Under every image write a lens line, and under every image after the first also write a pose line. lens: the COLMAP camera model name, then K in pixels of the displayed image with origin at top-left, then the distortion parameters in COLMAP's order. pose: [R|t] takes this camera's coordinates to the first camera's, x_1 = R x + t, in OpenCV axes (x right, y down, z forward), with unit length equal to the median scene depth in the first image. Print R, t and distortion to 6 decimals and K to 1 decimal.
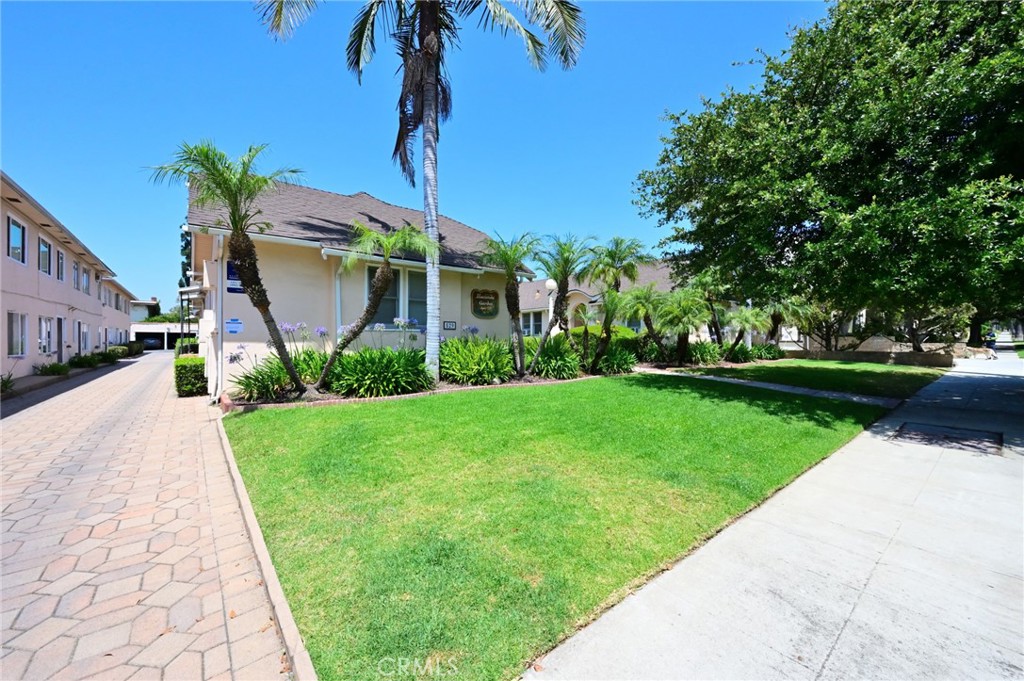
lens RADIAL K [[398.7, 0, 511.6], [0, 398.7, 338.4], [0, 0, 1]] dist [-0.000402, -0.000120]
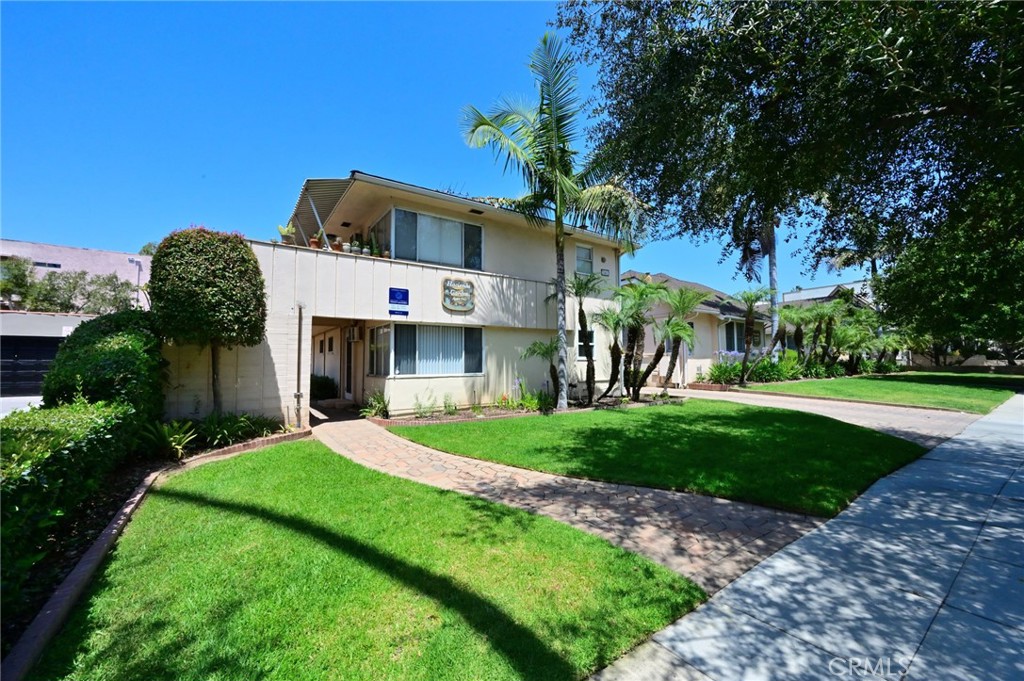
lens RADIAL K [[398.7, 0, 512.8], [0, 398.7, 343.5], [0, 0, 1]] dist [-0.000402, -0.000120]
pose [[0.998029, -0.007438, -0.062308, -0.688193], [0.004597, 0.998948, -0.045619, 0.011594], [0.062582, 0.045242, 0.997014, -0.550322]]
